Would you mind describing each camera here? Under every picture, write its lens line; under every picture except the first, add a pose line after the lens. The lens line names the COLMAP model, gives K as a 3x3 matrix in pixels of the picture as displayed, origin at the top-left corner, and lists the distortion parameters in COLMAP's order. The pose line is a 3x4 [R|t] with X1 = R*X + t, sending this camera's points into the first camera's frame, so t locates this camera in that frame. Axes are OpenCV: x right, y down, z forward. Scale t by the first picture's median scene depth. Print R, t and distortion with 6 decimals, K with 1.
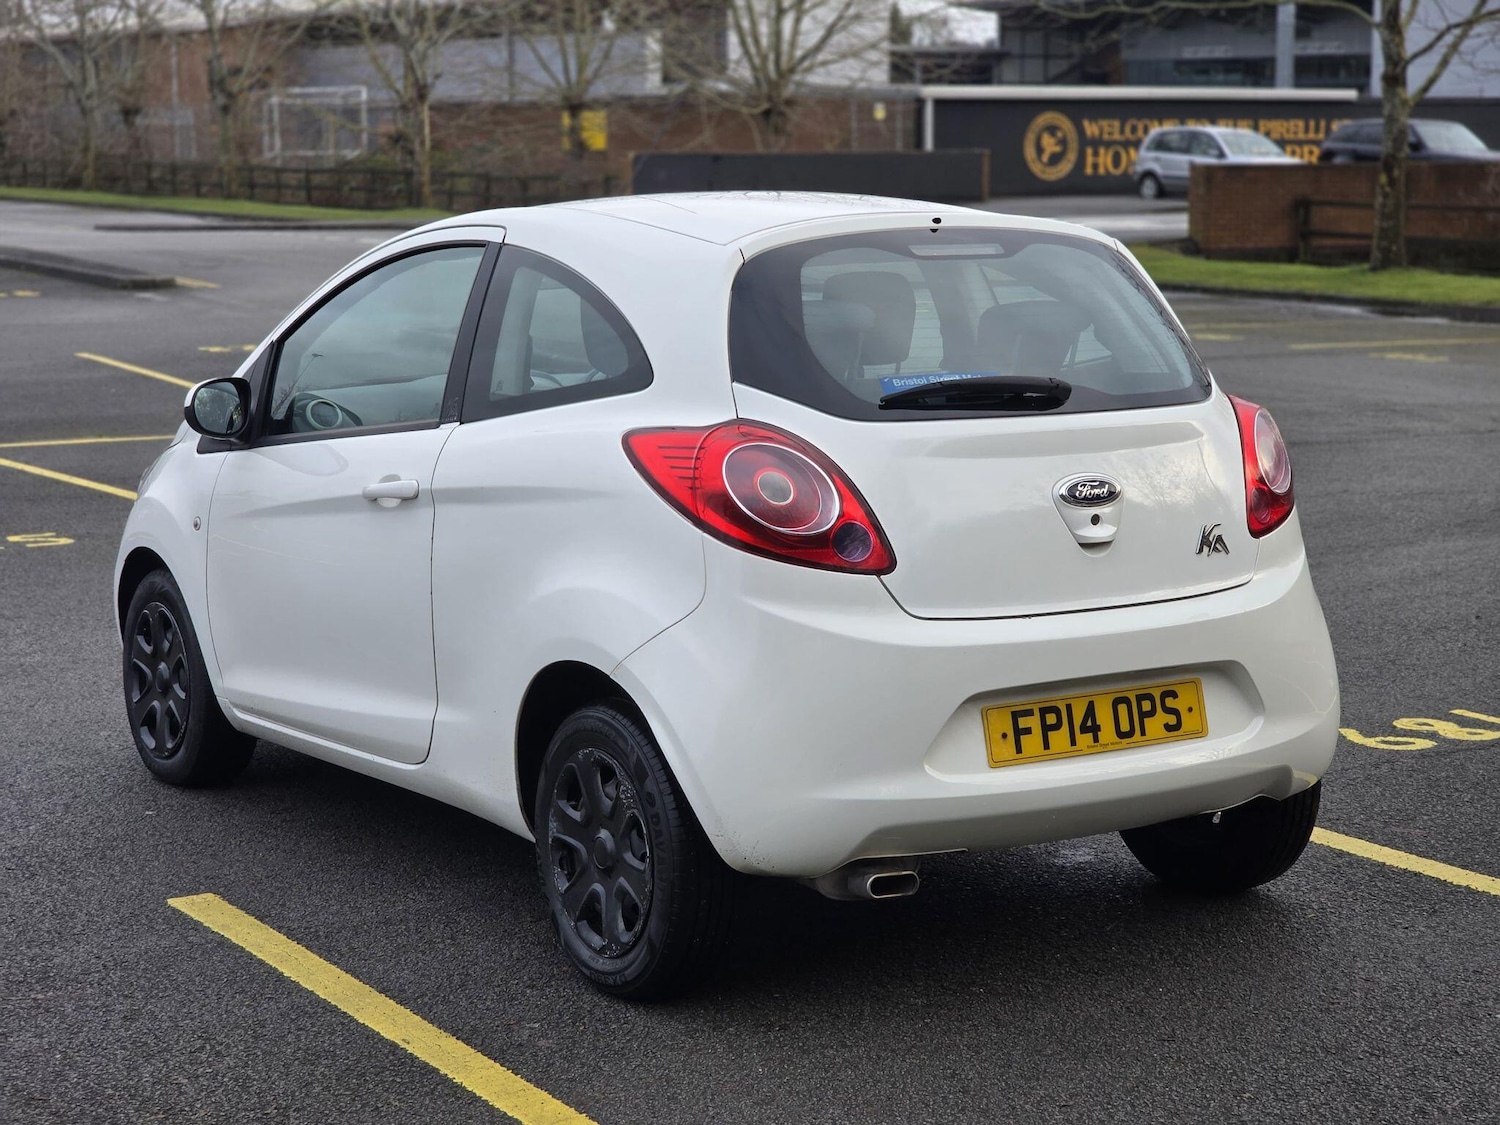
lens RADIAL K [[2812.2, 0, 750.0], [0, 2812.2, 562.5], [0, 0, 1]] dist [-0.089177, 1.138459]
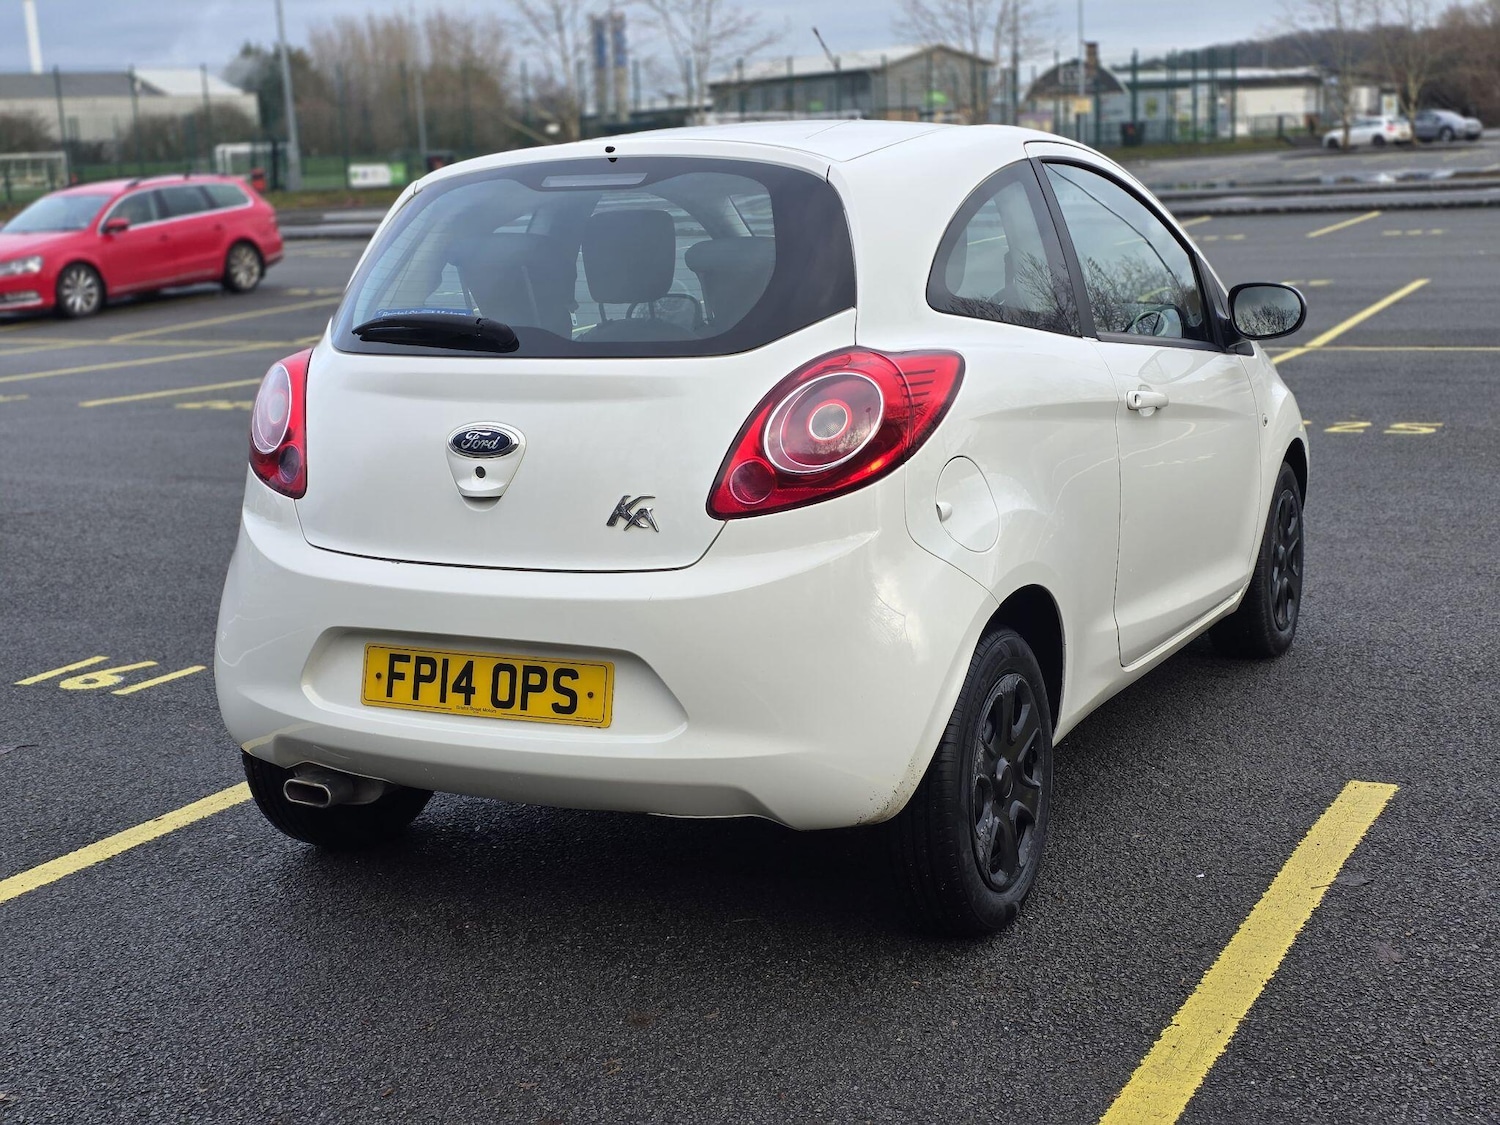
lens RADIAL K [[1973.1, 0, 762.2], [0, 1973.1, 557.9], [0, 0, 1]] dist [0.136386, -0.242732]
pose [[0.530733, 0.147230, -0.834653, 0.706200], [-0.084014, 0.989085, 0.121049, -0.072575], [0.843365, 0.005878, 0.537310, 0.698512]]
